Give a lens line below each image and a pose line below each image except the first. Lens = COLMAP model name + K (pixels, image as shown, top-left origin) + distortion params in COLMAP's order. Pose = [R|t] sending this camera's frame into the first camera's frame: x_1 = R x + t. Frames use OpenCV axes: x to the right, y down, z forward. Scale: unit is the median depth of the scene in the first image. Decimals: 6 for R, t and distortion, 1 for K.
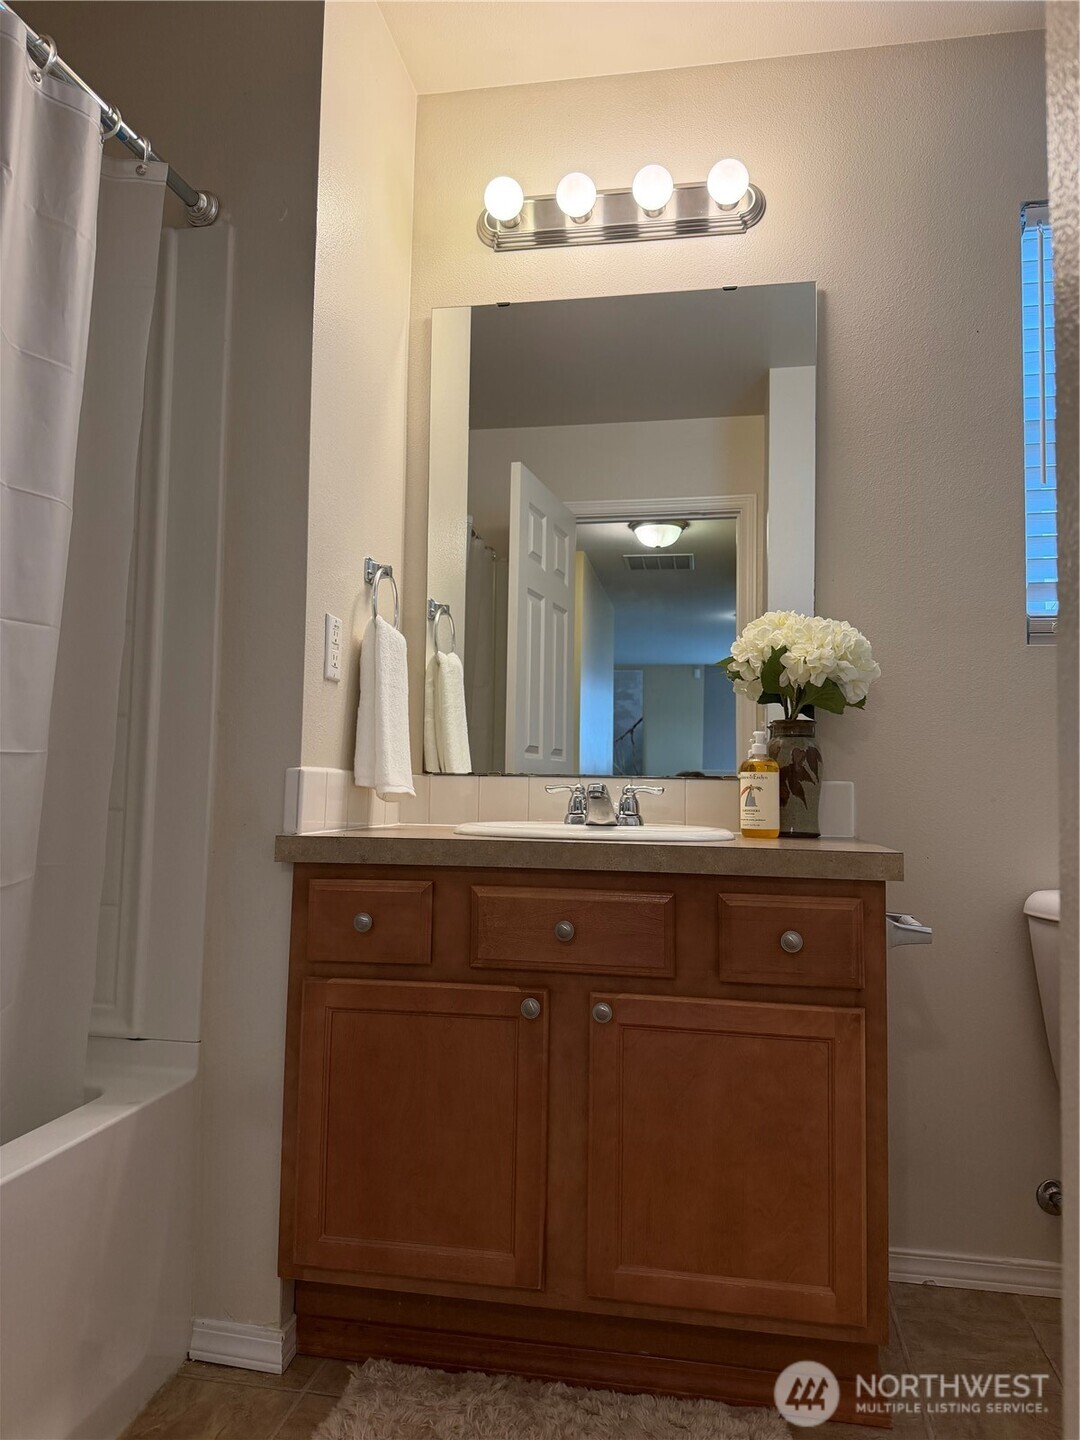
lens RADIAL K [[1007.3, 0, 540.0], [0, 1007.3, 720.0], [0, 0, 1]] dist [0.063070, -0.042103]
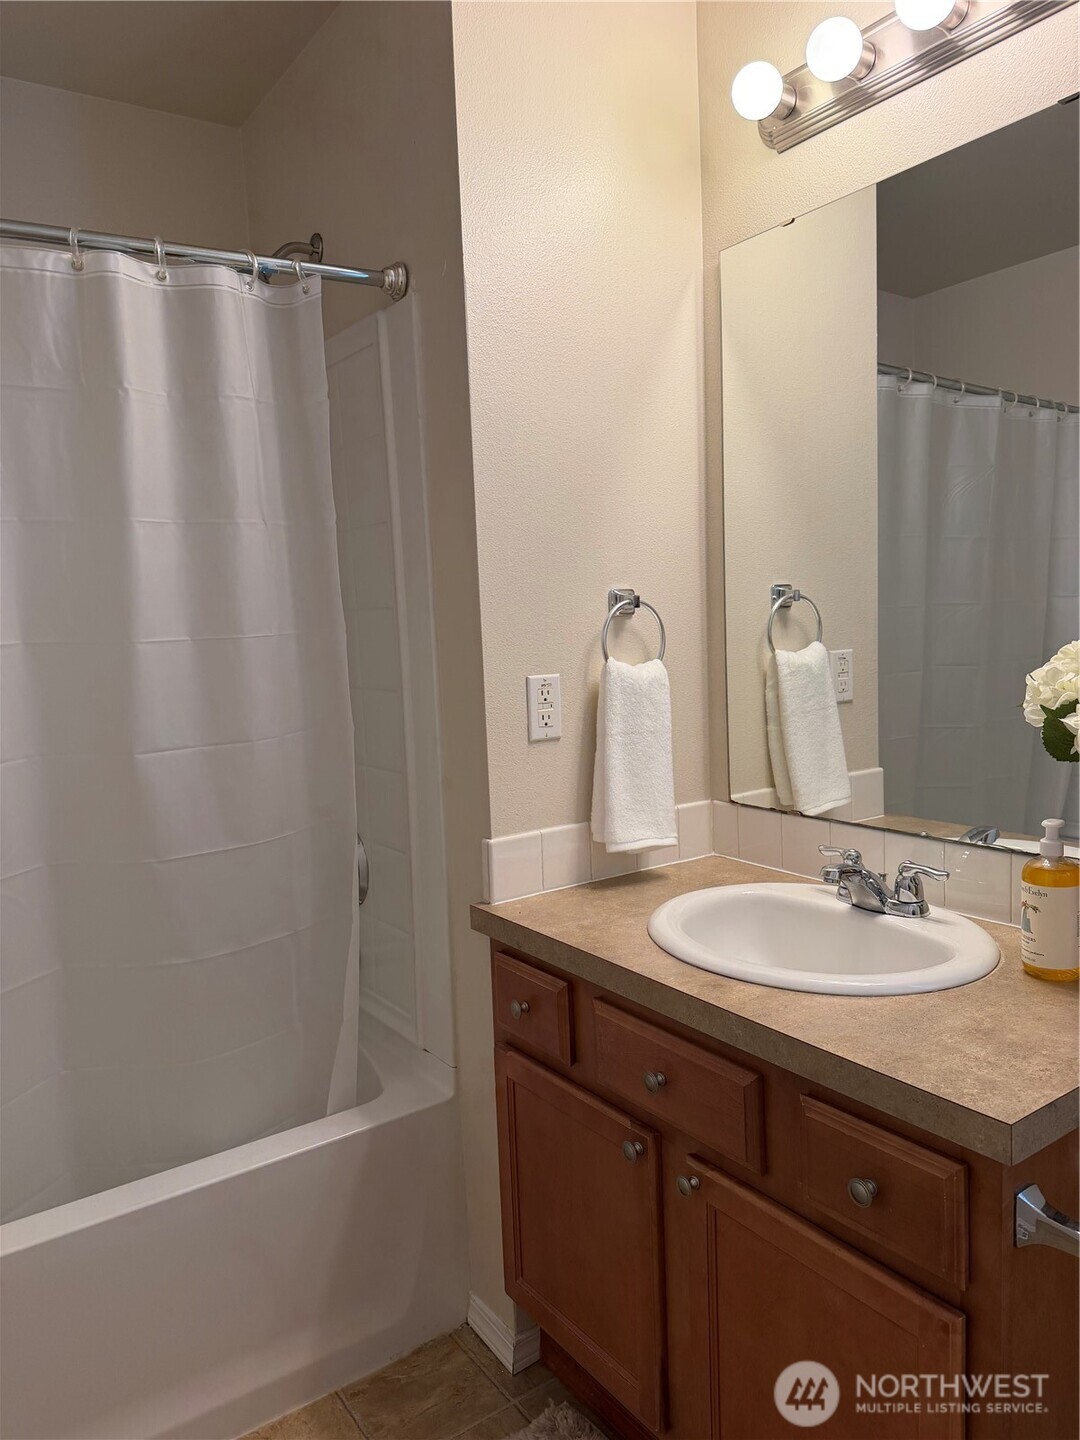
lens RADIAL K [[1026.0, 0, 540.0], [0, 1026.0, 720.0], [0, 0, 1]] dist [0.085628, -0.103340]
pose [[0.719350, 0.027043, -0.694122, 0.525708], [0.096281, 0.985715, 0.138184, -0.215480], [0.687943, -0.166234, 0.706470, 0.325532]]
